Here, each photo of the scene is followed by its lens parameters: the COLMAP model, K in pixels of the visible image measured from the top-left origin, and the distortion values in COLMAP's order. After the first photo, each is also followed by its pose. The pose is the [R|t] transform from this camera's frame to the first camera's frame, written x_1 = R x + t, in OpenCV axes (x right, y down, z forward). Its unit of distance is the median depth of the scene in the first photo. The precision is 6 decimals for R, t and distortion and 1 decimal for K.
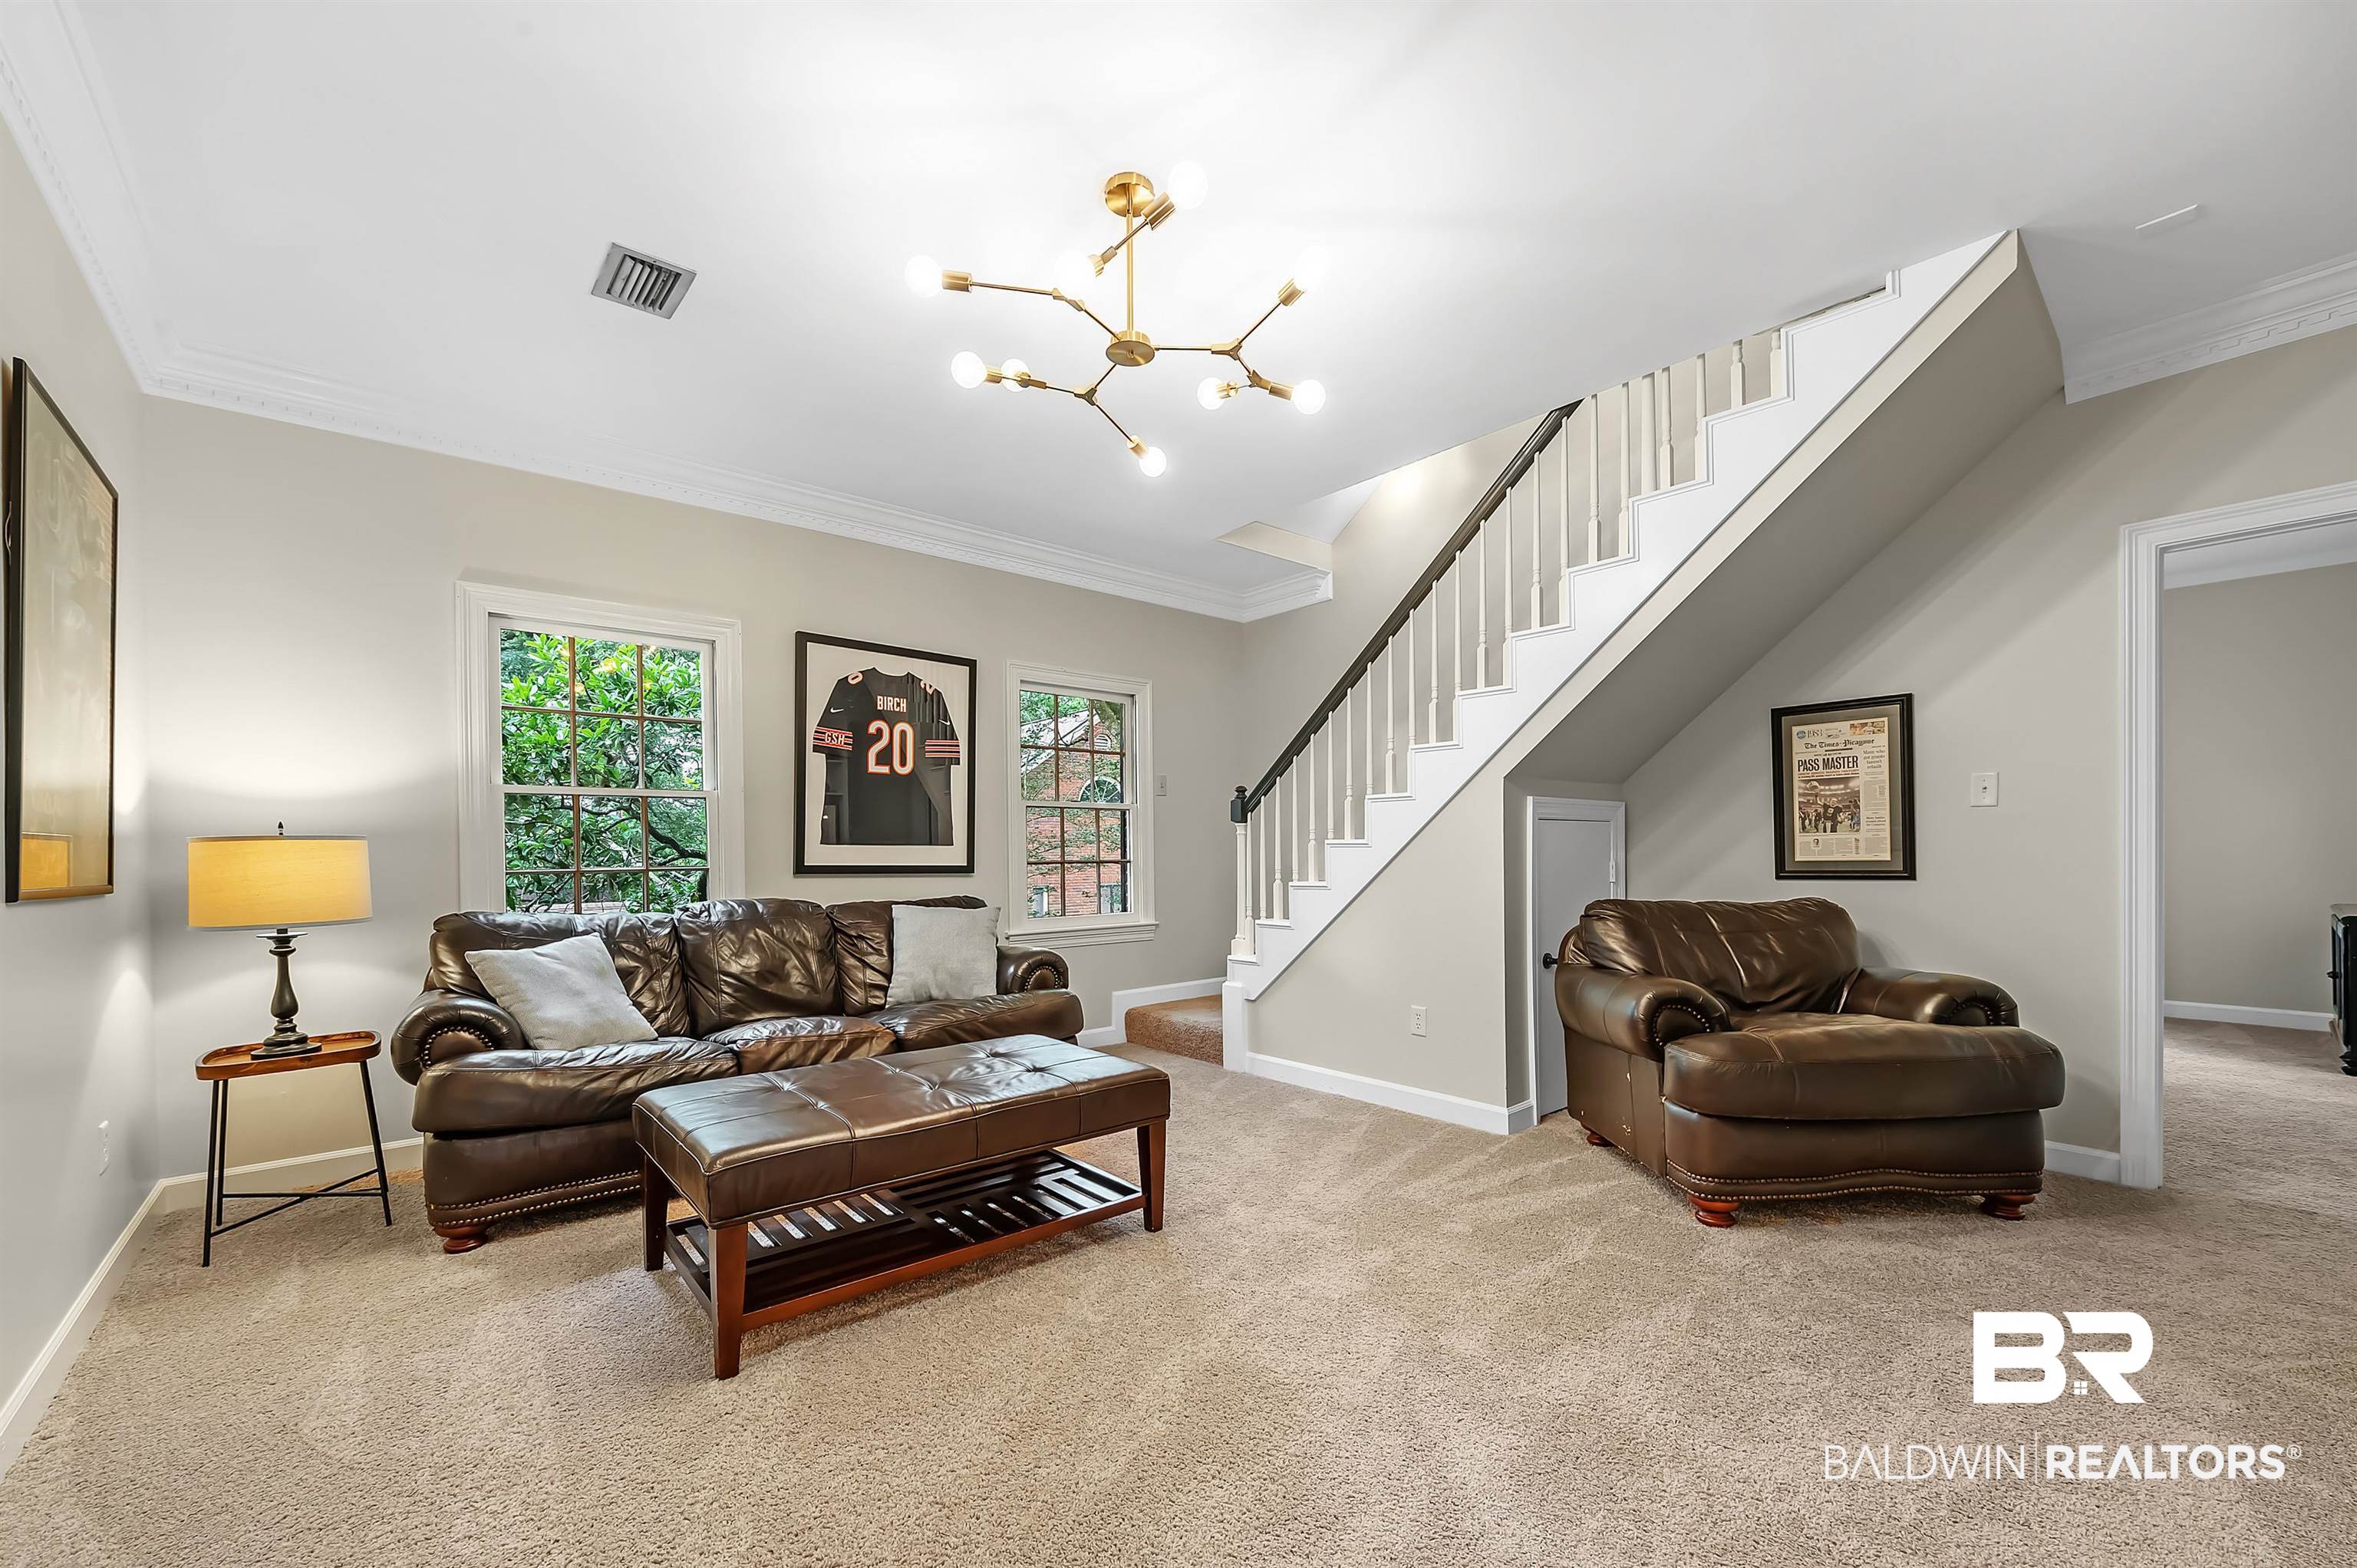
lens RADIAL K [[943.2, 0, 1192.9], [0, 943.2, 848.3], [0, 0, 1]] dist [-0.000236, -0.000125]
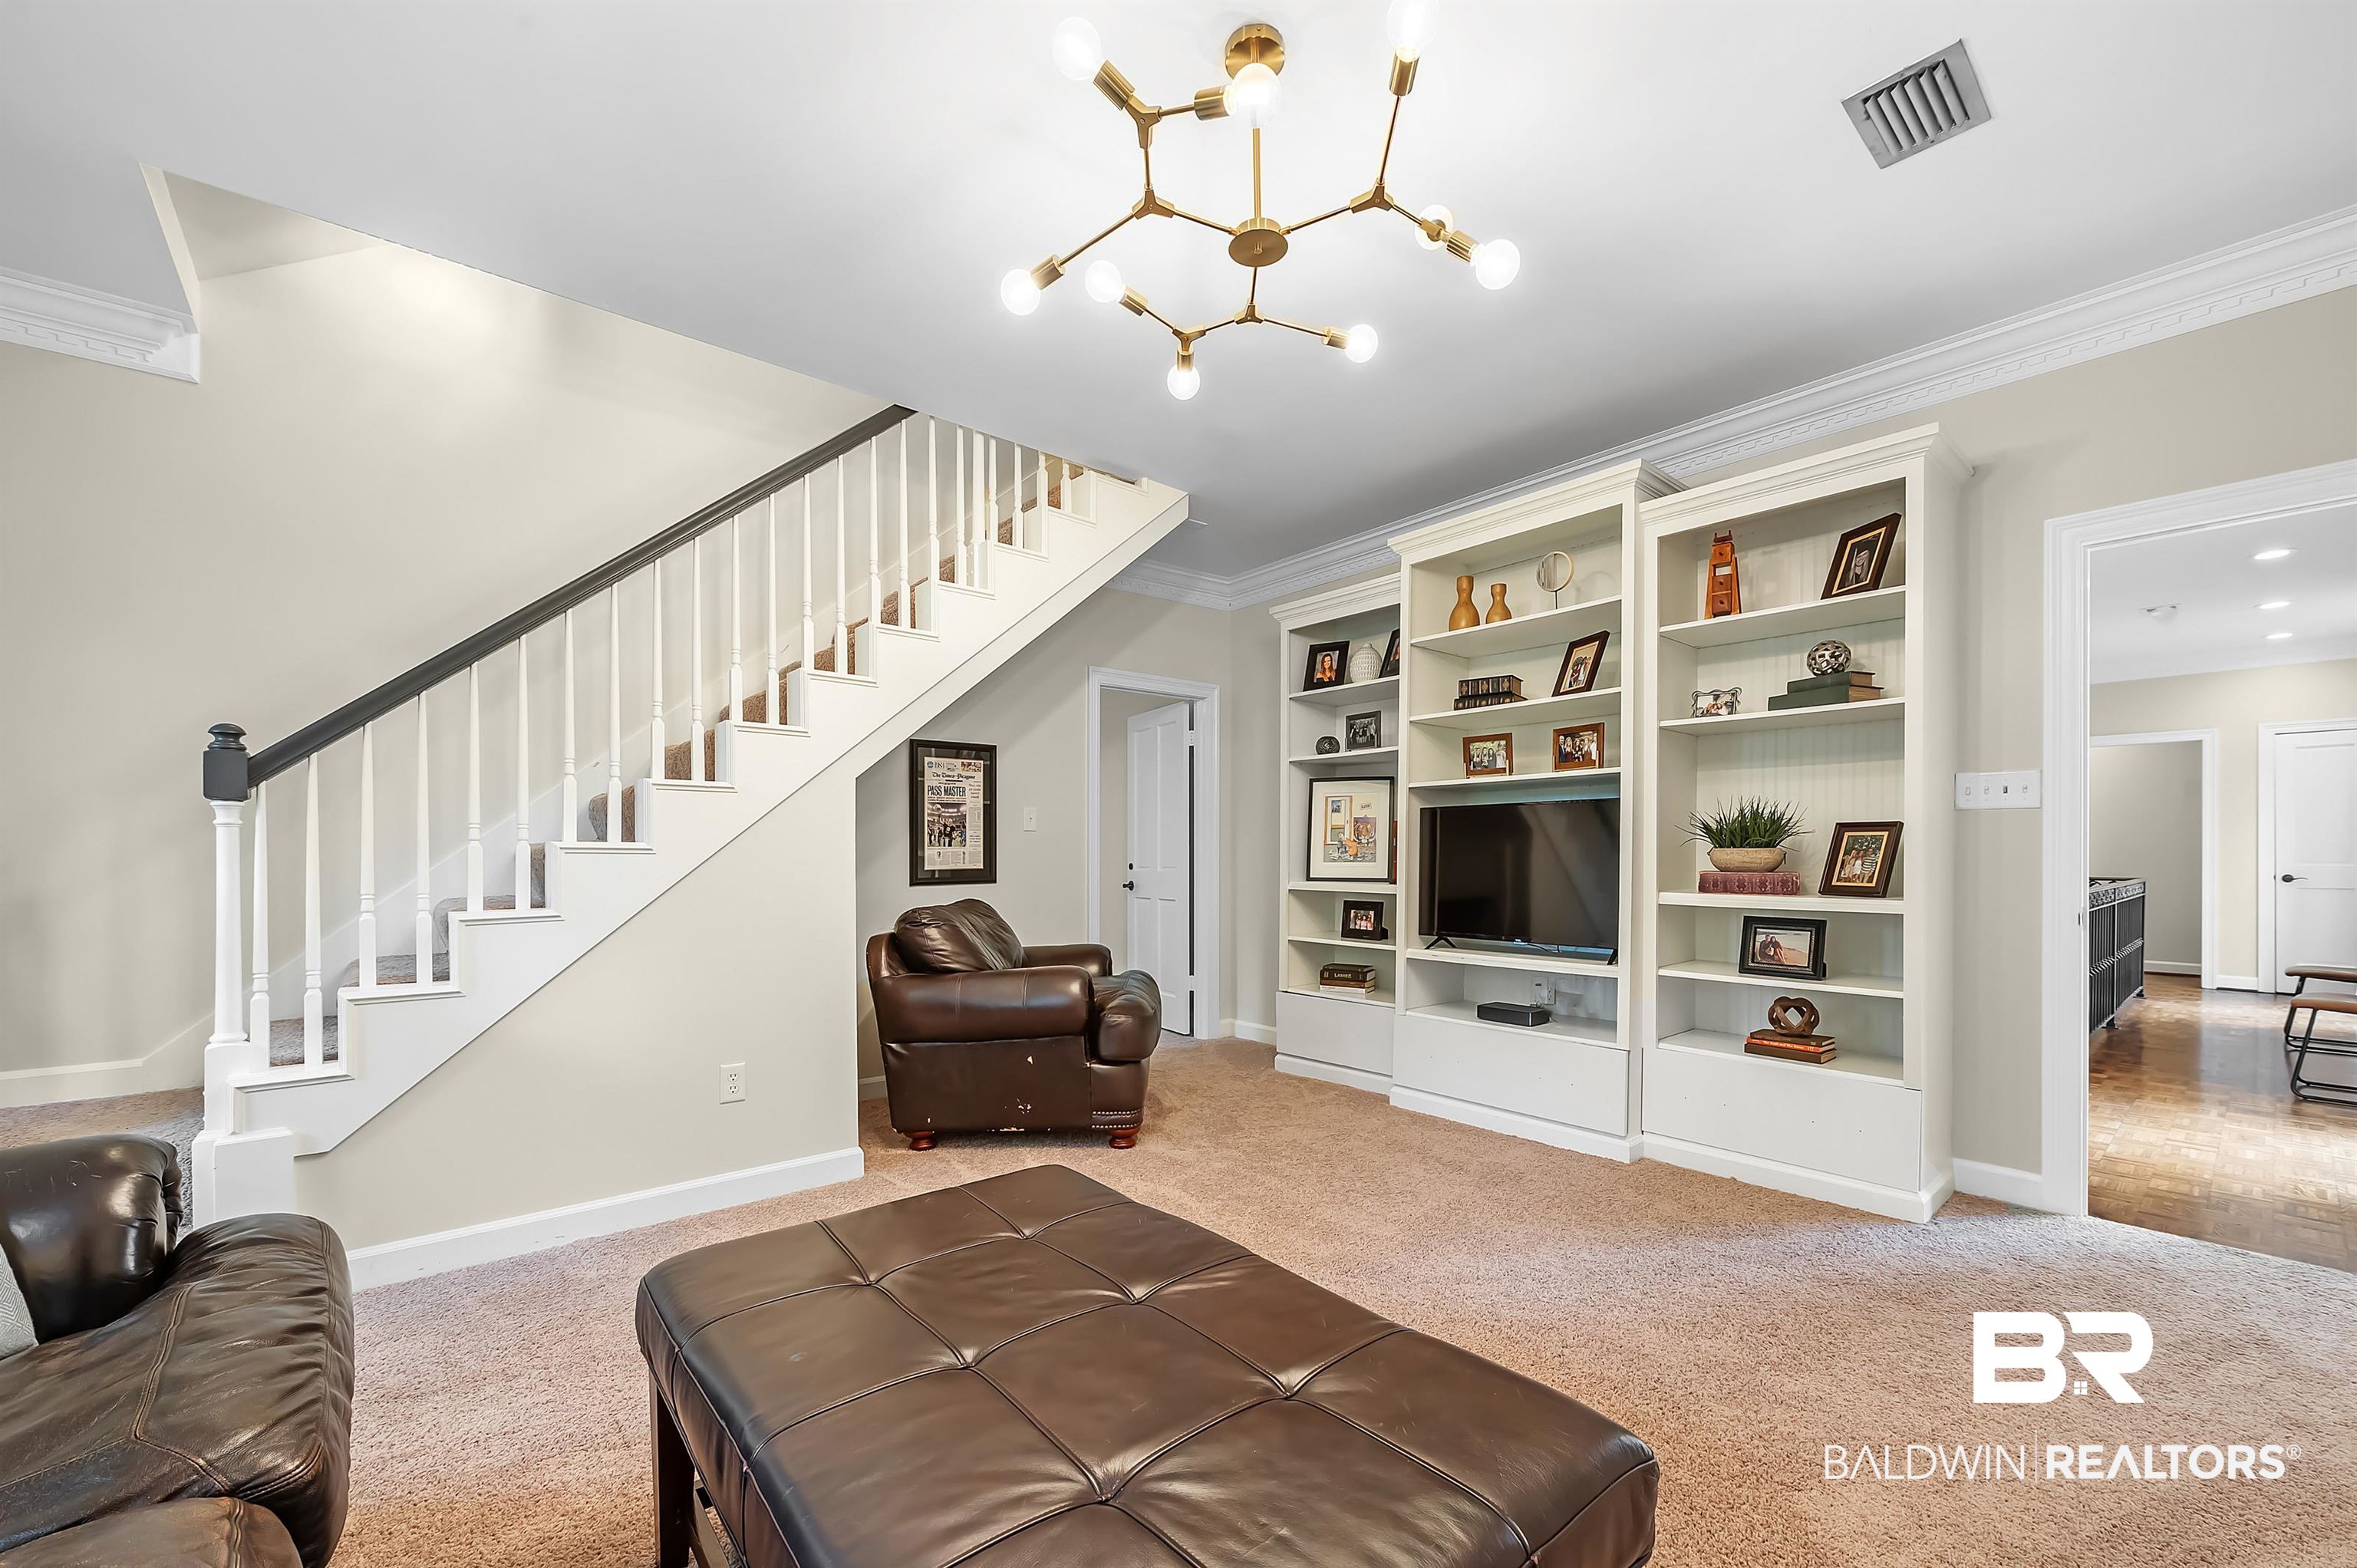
lens RADIAL K [[943.2, 0, 1191.0], [0, 943.2, 855.3], [0, 0, 1]] dist [-0.000236, -0.000125]
pose [[0.012084, 0.010359, 0.999873, -0.559512], [0.002218, 0.999944, -0.010386, 0.008283], [-0.999925, 0.002343, 0.012060, 0.665964]]
